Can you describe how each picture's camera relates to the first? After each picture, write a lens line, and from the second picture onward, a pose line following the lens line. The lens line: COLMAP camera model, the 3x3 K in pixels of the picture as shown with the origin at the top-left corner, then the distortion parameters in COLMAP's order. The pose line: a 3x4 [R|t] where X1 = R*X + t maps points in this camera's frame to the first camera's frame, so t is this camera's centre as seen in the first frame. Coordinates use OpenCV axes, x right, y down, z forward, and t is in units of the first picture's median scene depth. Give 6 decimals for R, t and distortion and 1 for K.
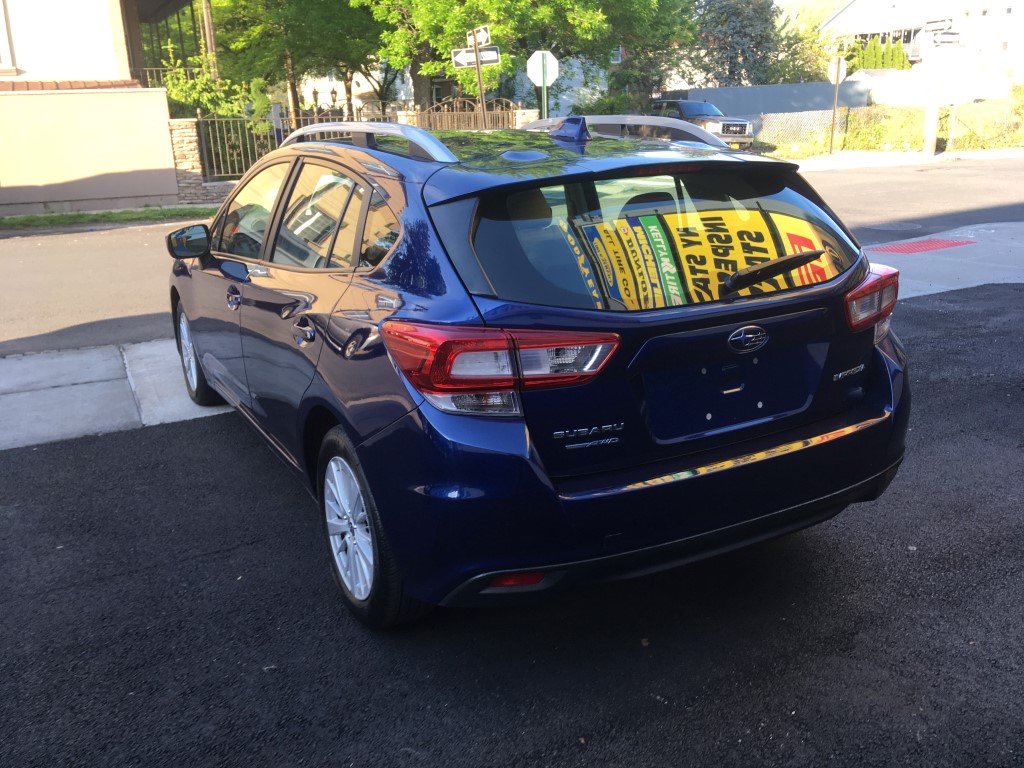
lens RADIAL K [[853.8, 0, 507.8], [0, 853.8, 397.1], [0, 0, 1]] dist [0.102268, -0.141760]
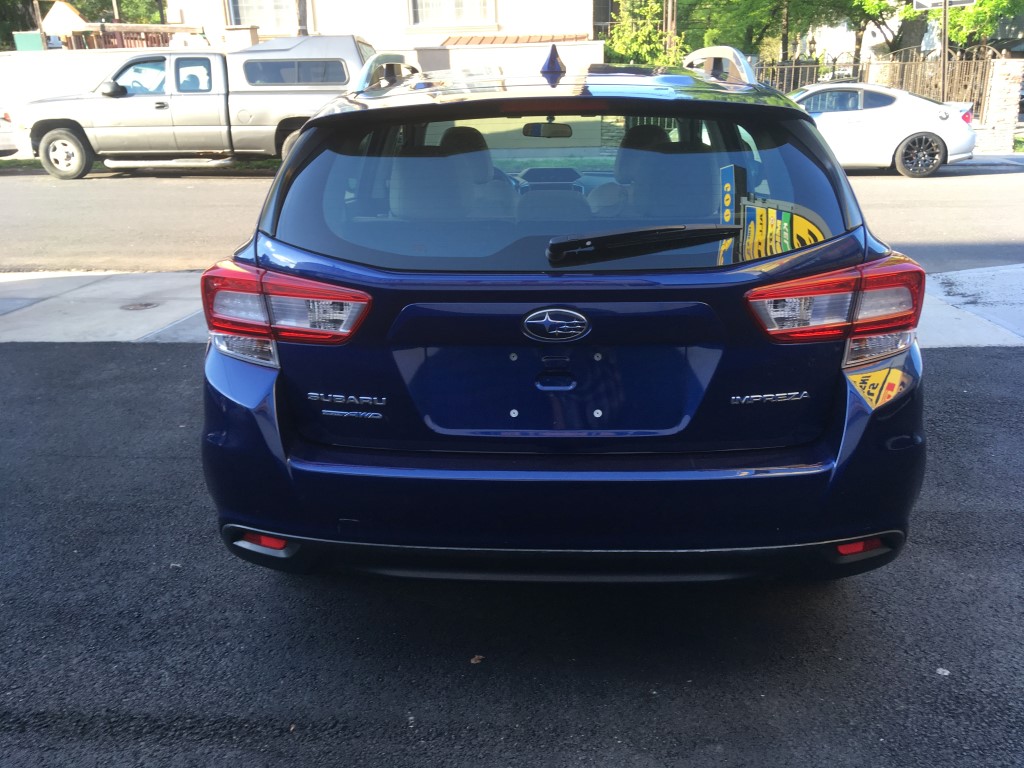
lens RADIAL K [[853.8, 0, 507.8], [0, 853.8, 397.1], [0, 0, 1]] dist [0.102268, -0.141760]
pose [[0.854092, 0.187504, -0.485149, 0.555123], [-0.165042, 0.982256, 0.089077, -0.057355], [0.493243, 0.003990, 0.869882, 0.259088]]
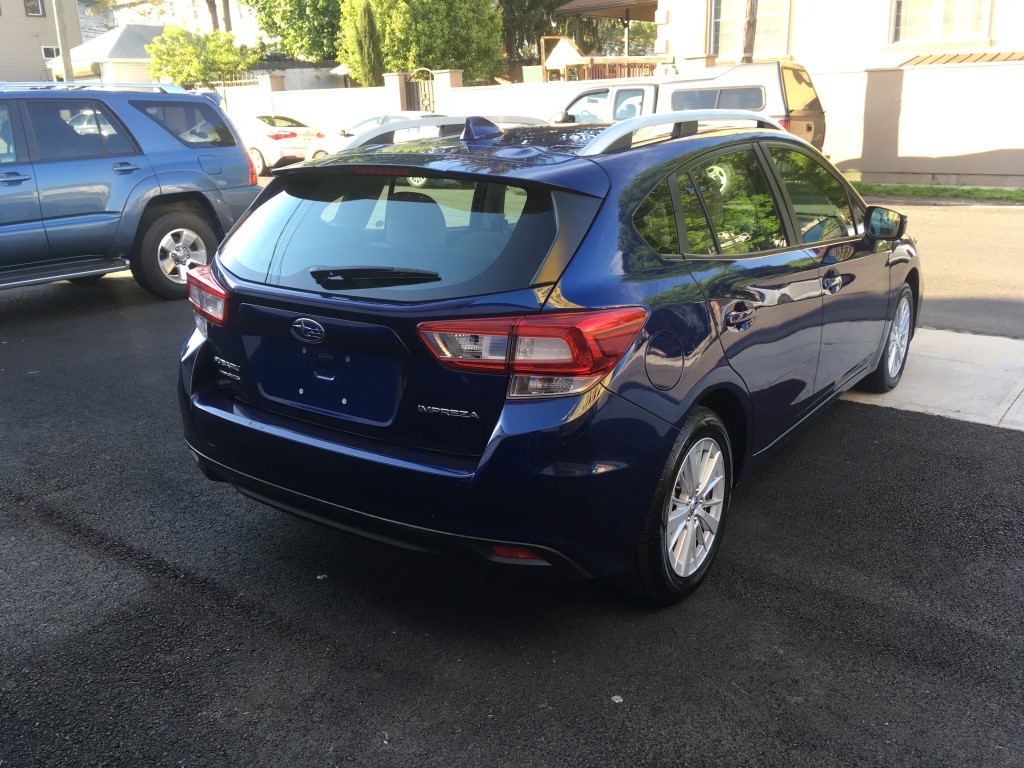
lens RADIAL K [[876.3, 0, 490.1], [0, 876.3, 382.4], [0, 0, 1]] dist [0.079113, -0.151967]
pose [[0.419812, 0.278354, -0.863873, 1.198800], [-0.263578, 0.948180, 0.177429, -0.233039], [0.868496, 0.153211, 0.471425, 0.596229]]
